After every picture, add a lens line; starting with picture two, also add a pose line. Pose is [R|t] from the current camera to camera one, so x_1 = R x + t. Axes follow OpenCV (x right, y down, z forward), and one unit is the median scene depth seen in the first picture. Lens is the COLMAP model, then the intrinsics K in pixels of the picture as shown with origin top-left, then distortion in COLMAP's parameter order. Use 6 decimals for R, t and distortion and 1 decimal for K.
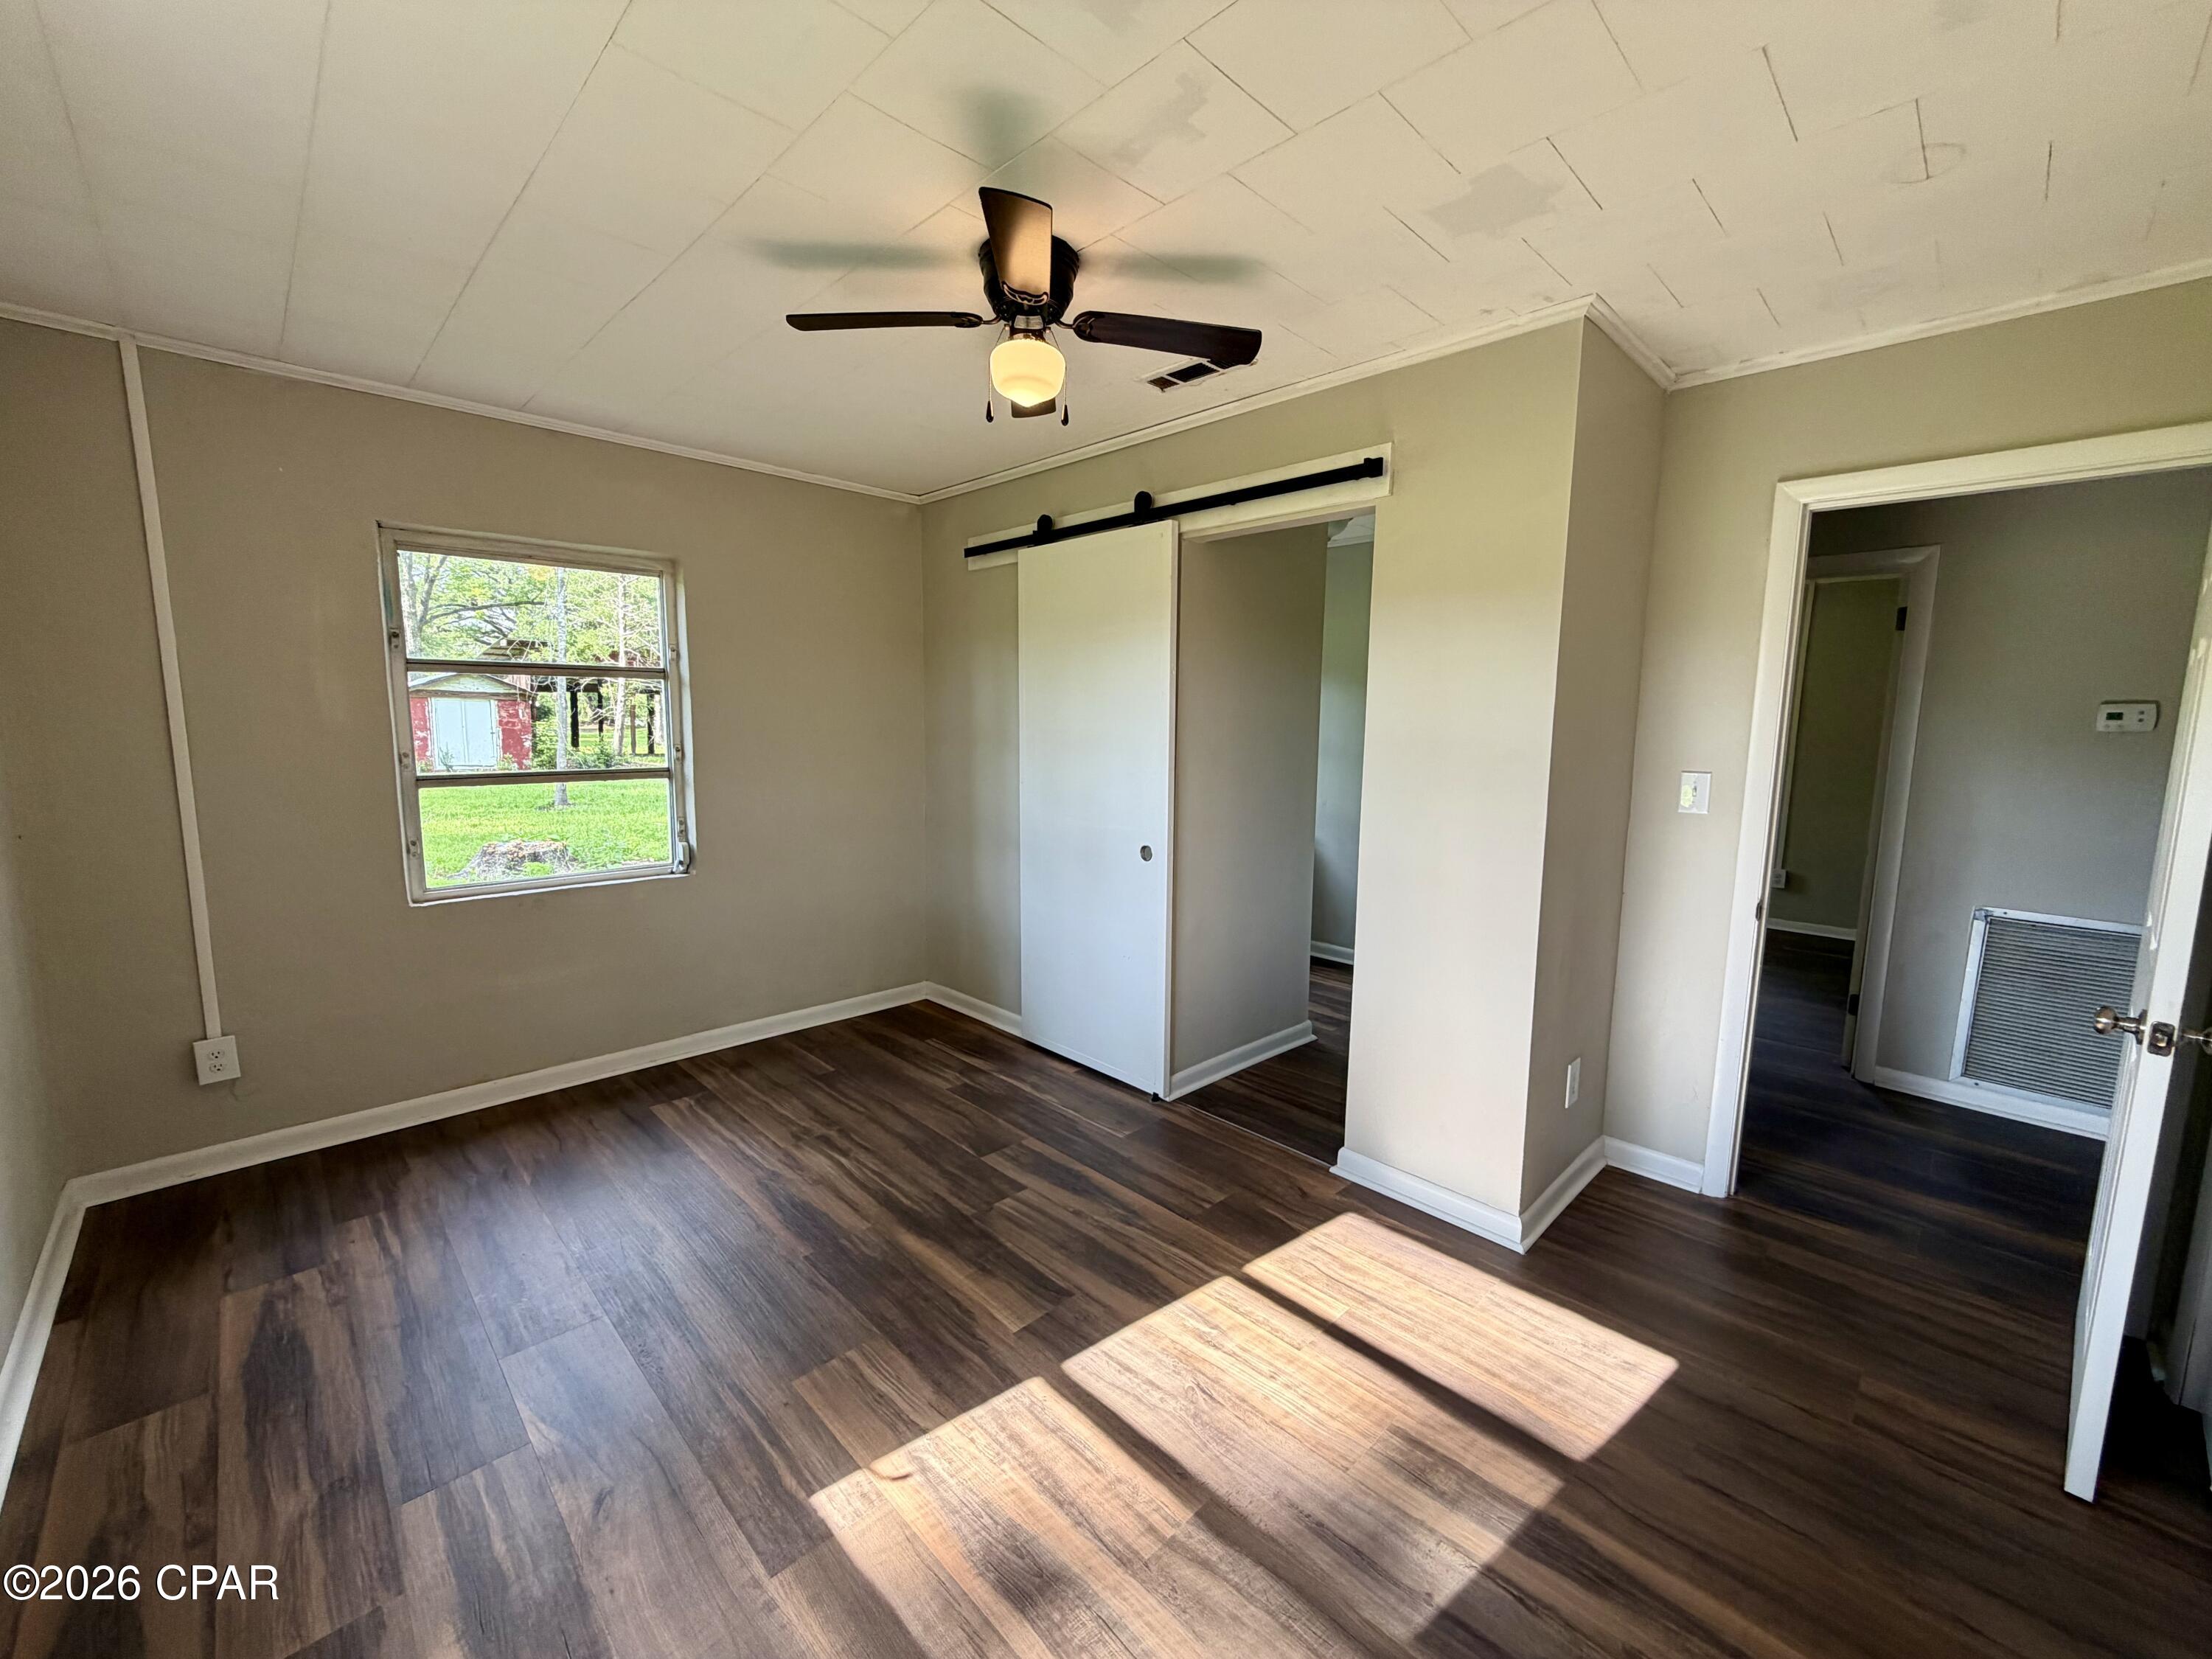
lens RADIAL K [[884.4, 0, 1102.7], [0, 884.4, 825.6], [0, 0, 1]] dist [0.000165, -0.000122]
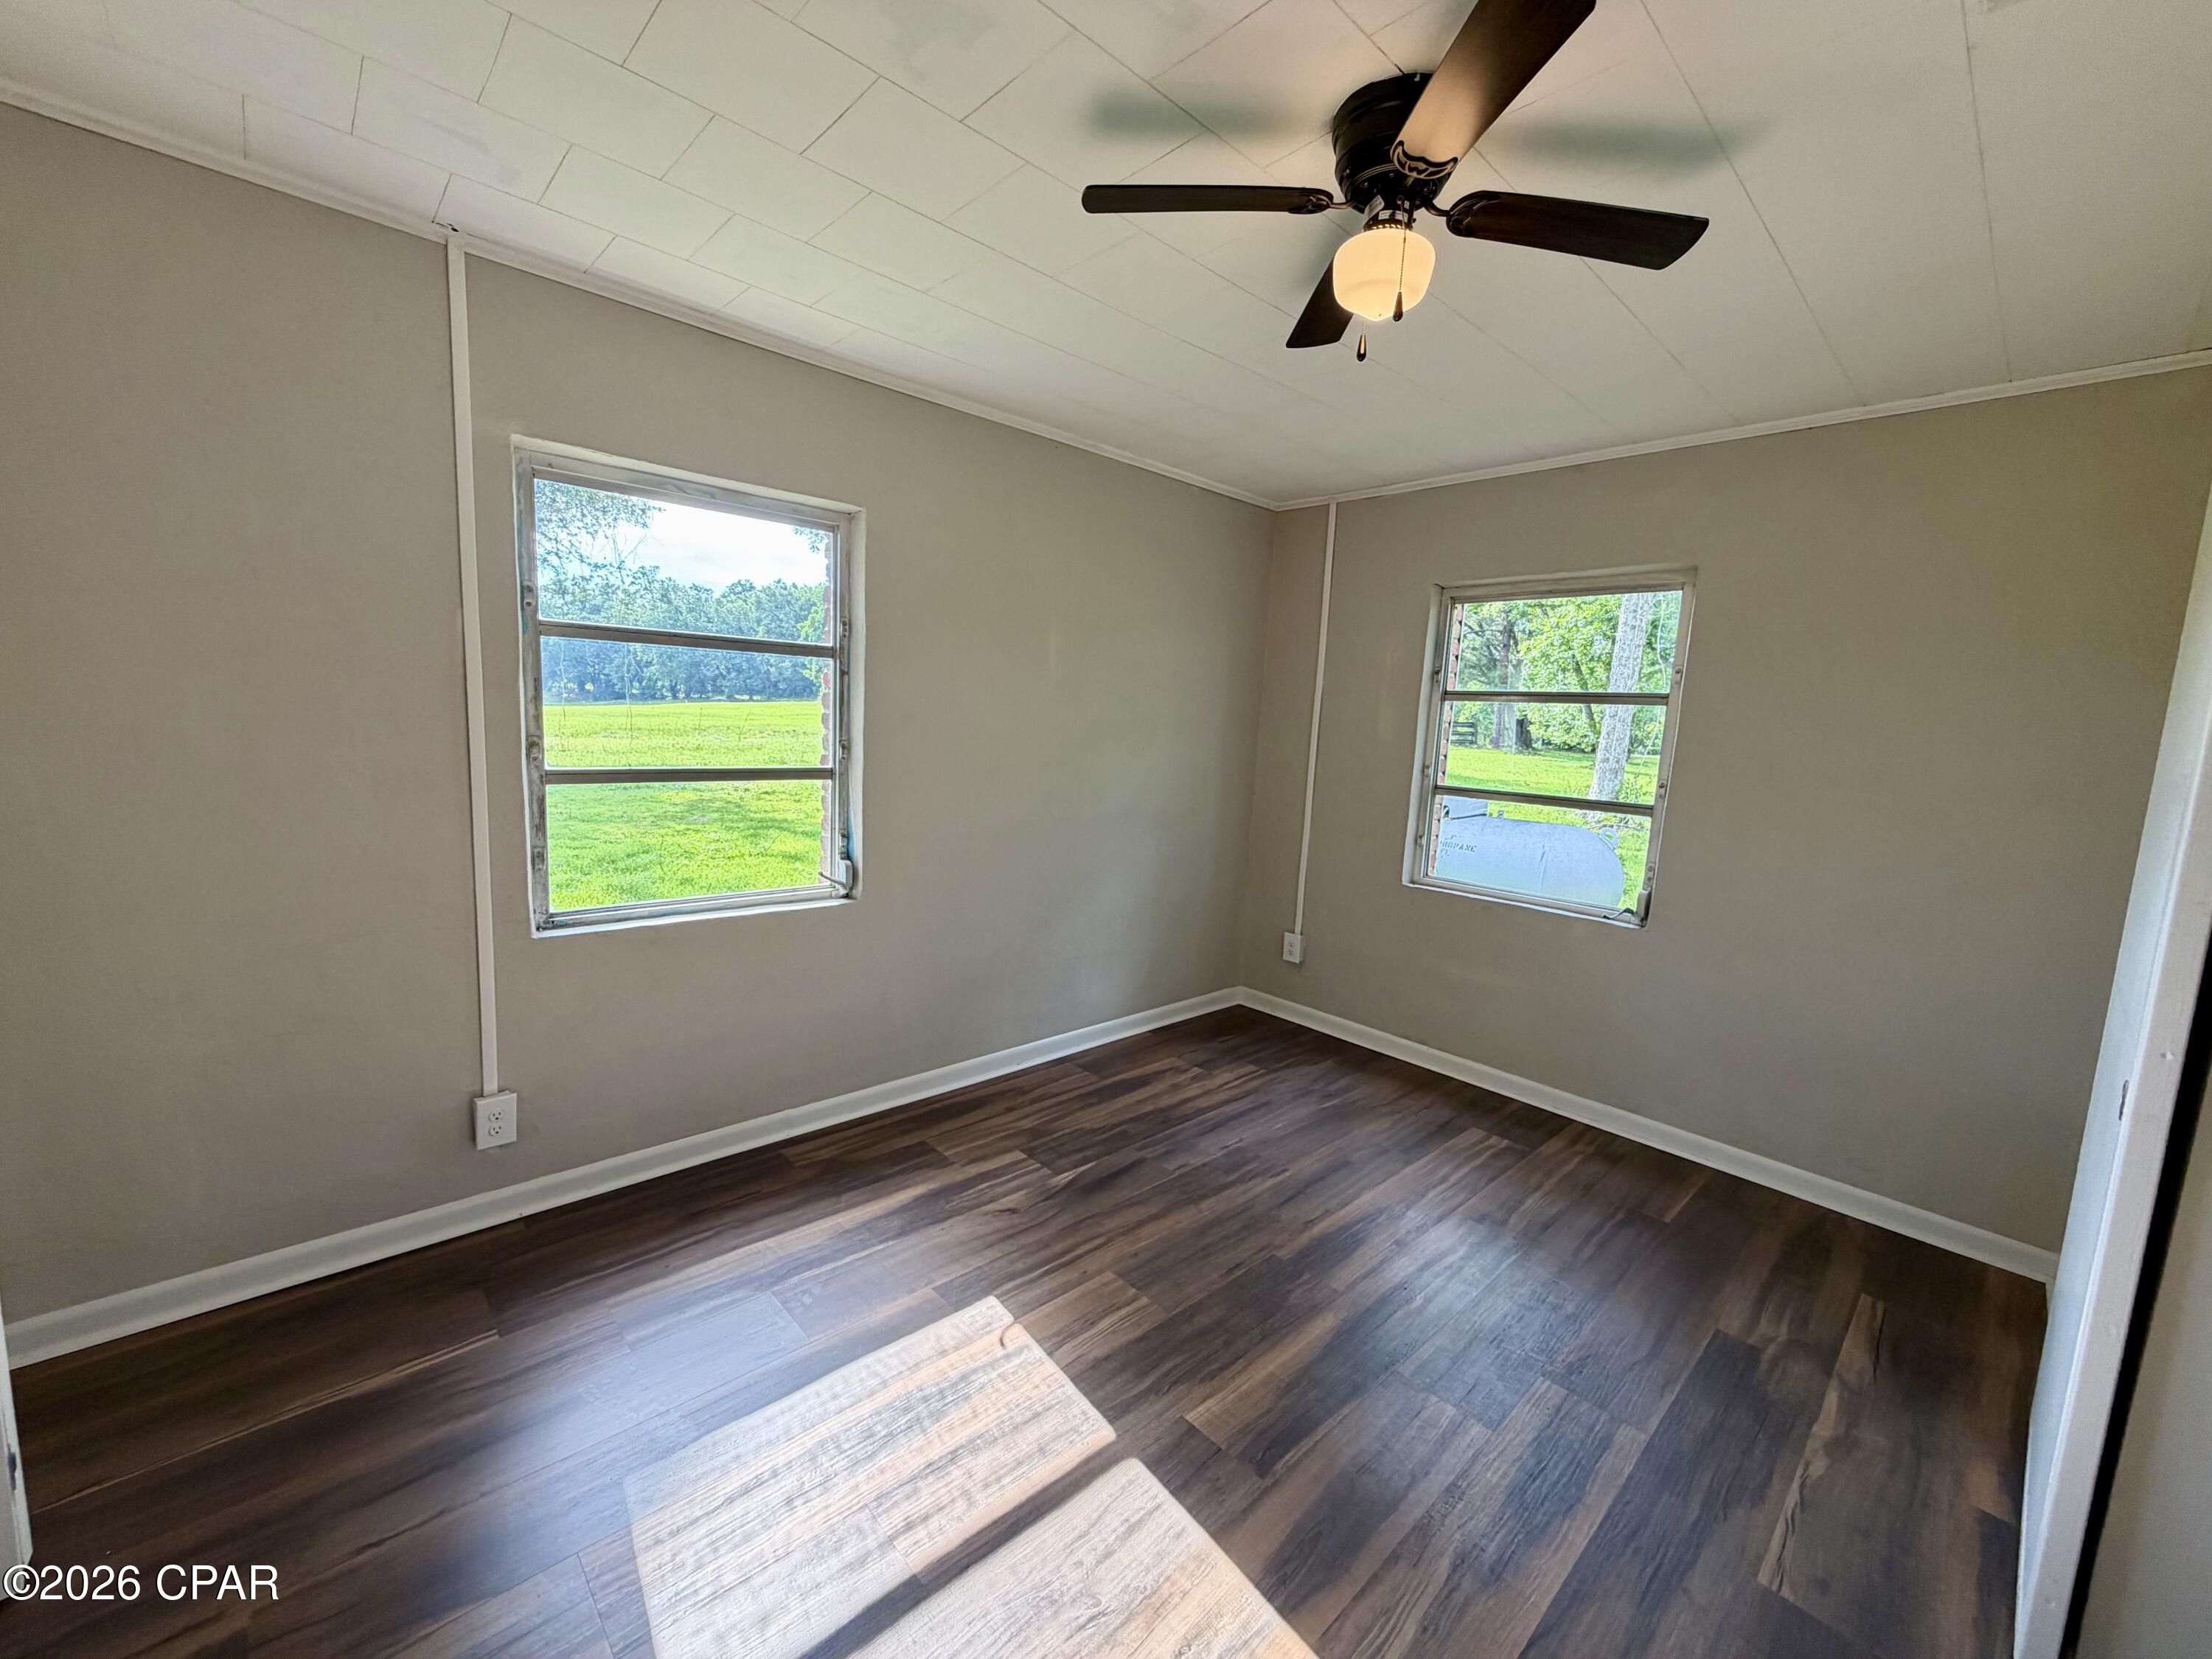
lens RADIAL K [[884.4, 0, 1097.0], [0, 884.4, 828.1], [0, 0, 1]] dist [0.000165, -0.000122]
pose [[-0.031409, 0.112661, -0.993137, 0.606471], [-0.174573, 0.977736, 0.116435, -0.073303], [0.984143, 0.177032, -0.011042, 0.700650]]
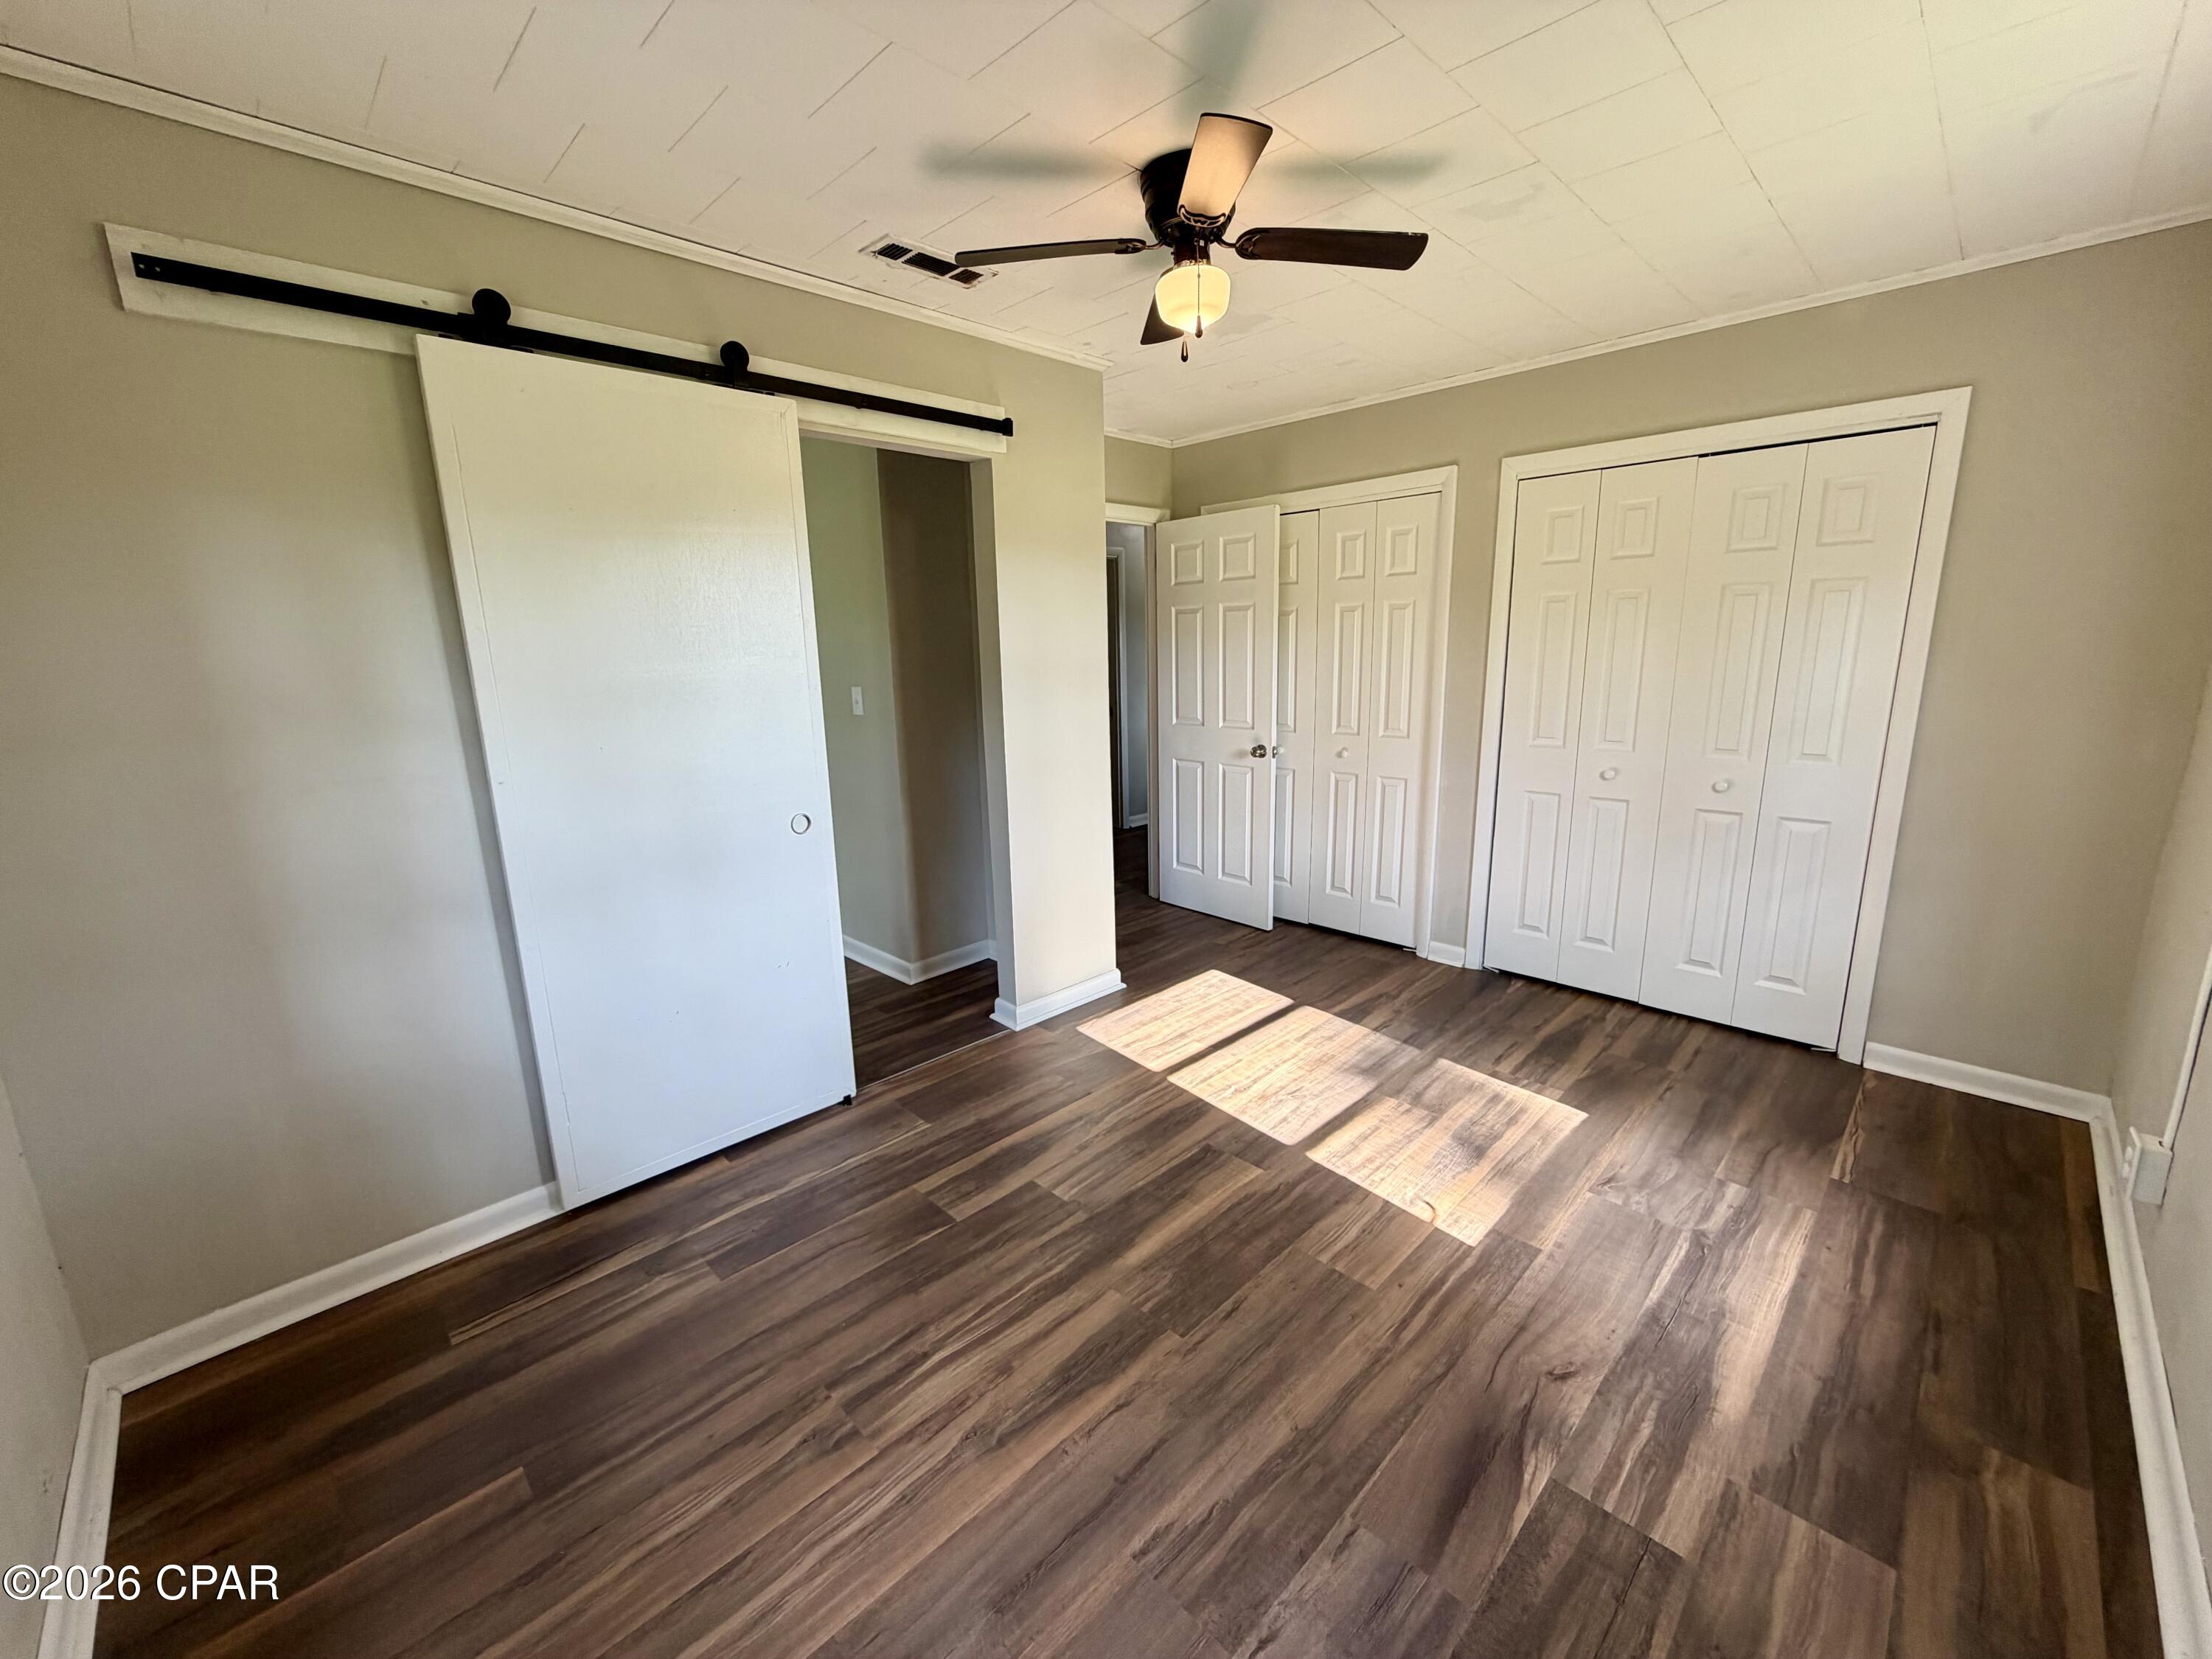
lens RADIAL K [[884.4, 0, 1100.0], [0, 884.4, 823.4], [0, 0, 1]] dist [0.000165, -0.000122]
pose [[-0.004201, -0.215724, 0.976445, -0.983817], [0.145033, 0.965998, 0.214039, -0.135767], [-0.989418, 0.142516, 0.027229, 0.954939]]
